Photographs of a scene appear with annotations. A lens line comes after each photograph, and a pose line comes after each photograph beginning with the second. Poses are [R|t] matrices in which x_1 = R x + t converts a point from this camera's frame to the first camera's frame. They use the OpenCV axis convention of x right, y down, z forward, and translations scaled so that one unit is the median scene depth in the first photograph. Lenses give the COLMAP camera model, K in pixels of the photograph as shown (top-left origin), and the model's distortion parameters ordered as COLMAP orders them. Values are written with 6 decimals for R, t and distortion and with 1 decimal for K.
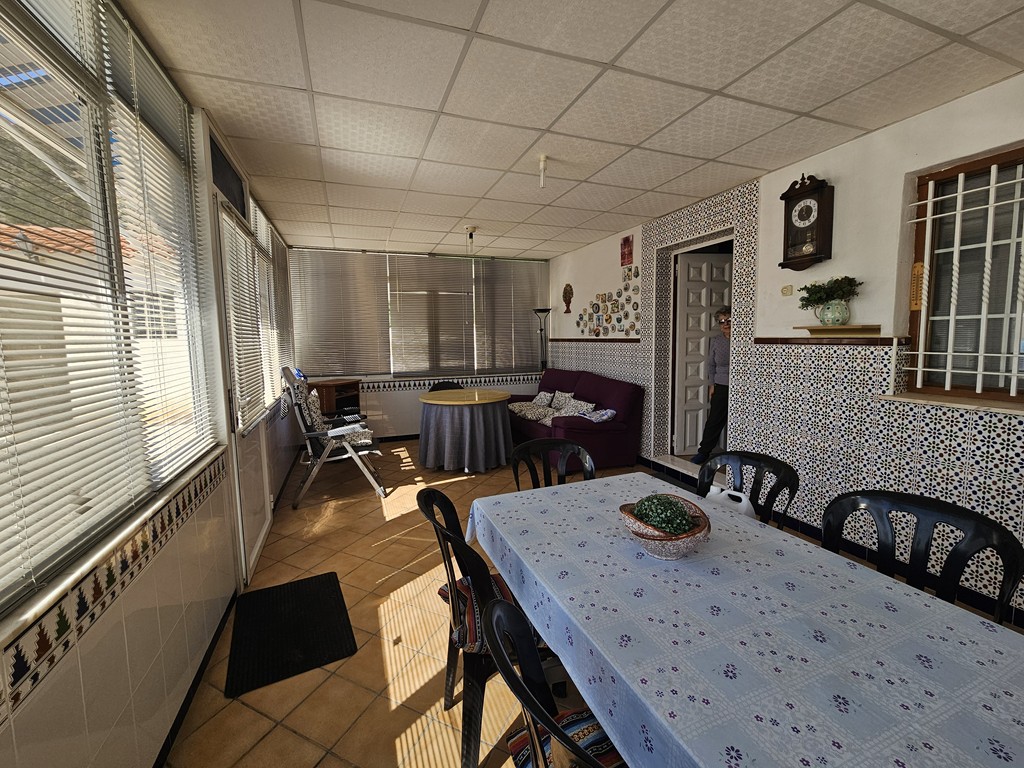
lens RADIAL K [[425.9, 0, 507.7], [0, 425.9, 372.2], [0, 0, 1]] dist [-0.001392, -0.000135]
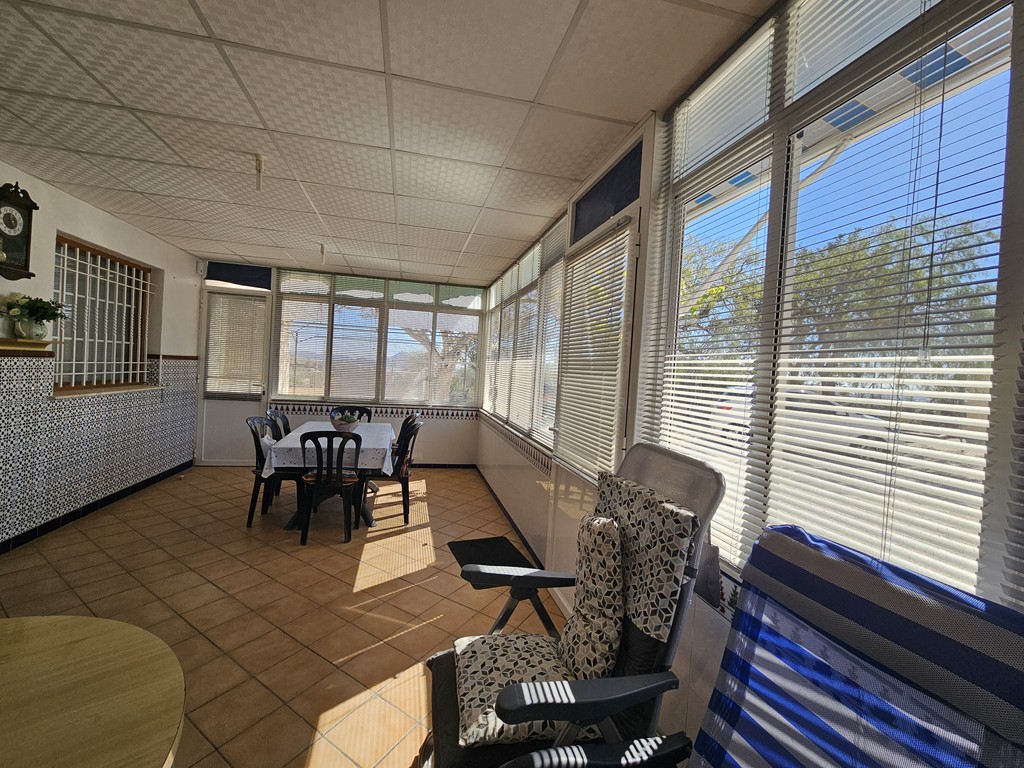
lens RADIAL K [[425.9, 0, 507.7], [0, 425.9, 372.2], [0, 0, 1]] dist [-0.001392, -0.000135]
pose [[-0.991280, -0.035567, 0.126883, -0.559886], [-0.024128, 0.995597, 0.090576, -0.147932], [-0.129545, 0.086724, -0.987774, 1.852646]]
